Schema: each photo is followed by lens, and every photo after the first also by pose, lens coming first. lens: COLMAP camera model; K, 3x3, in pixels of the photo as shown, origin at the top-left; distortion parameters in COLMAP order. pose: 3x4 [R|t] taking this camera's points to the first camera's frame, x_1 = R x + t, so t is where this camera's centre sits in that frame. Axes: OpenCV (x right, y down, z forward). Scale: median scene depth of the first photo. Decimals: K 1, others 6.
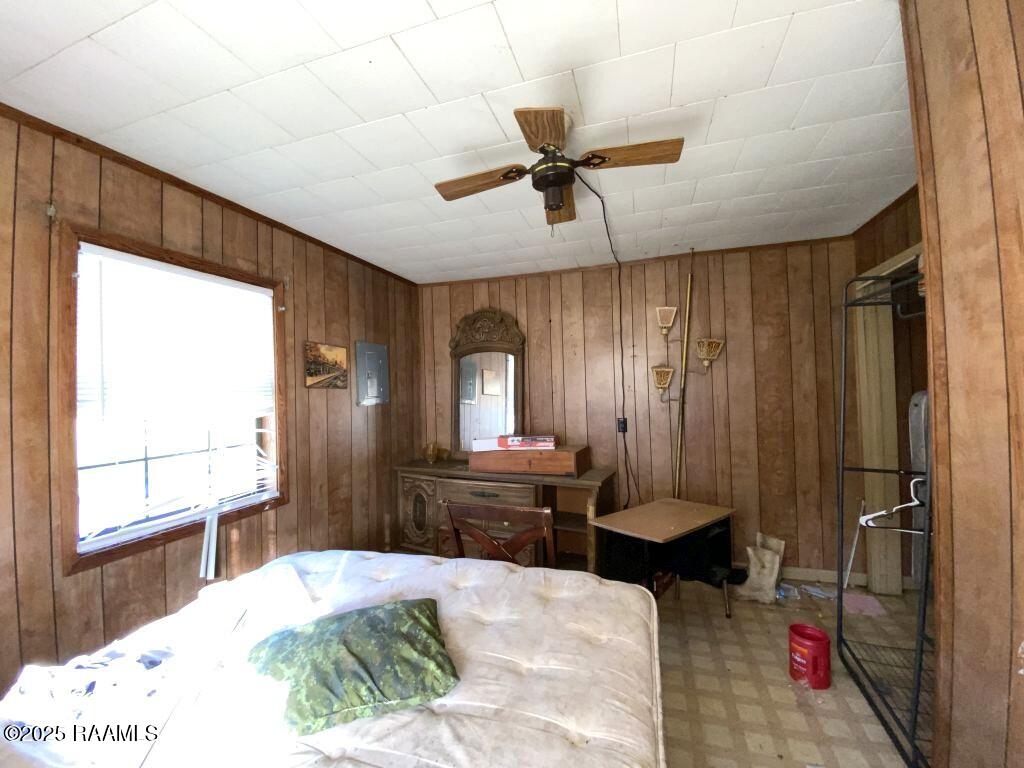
lens RADIAL K [[414.7, 0, 508.1], [0, 414.7, 383.7], [0, 0, 1]] dist [-0.000954, -0.000240]
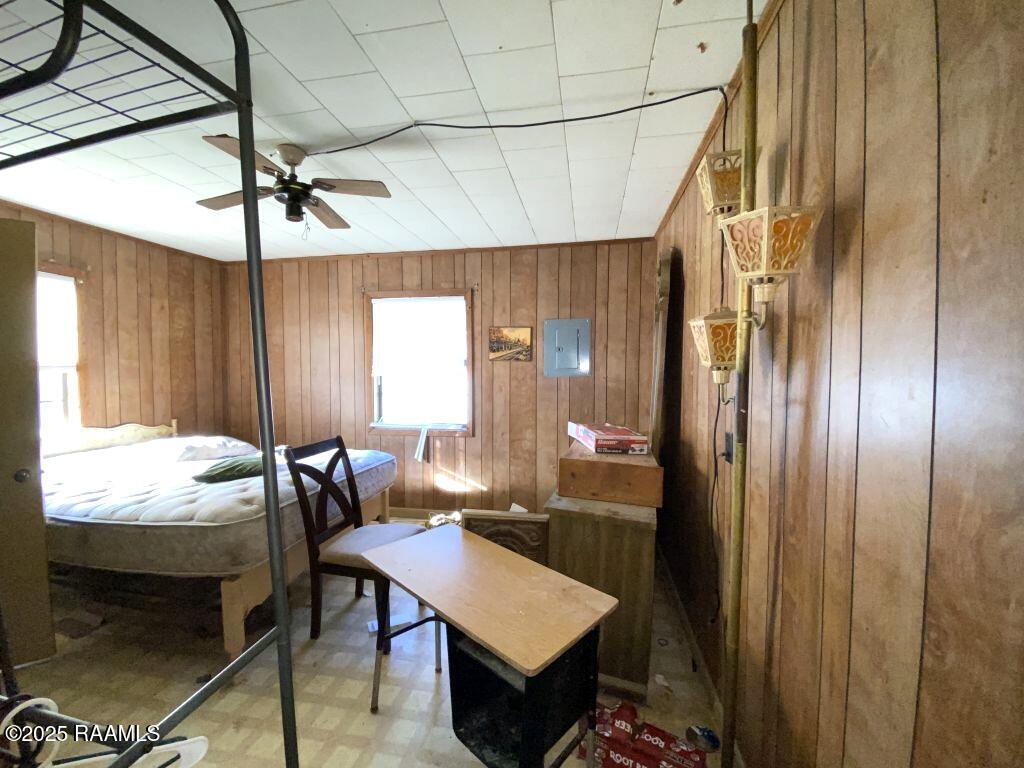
lens RADIAL K [[414.7, 0, 508.1], [0, 414.7, 383.7], [0, 0, 1]] dist [-0.000954, -0.000240]
pose [[0.130311, 0.072338, -0.988831, 0.899759], [0.011710, 0.997153, 0.074490, -0.015327], [0.991404, -0.021286, 0.129093, 0.870730]]
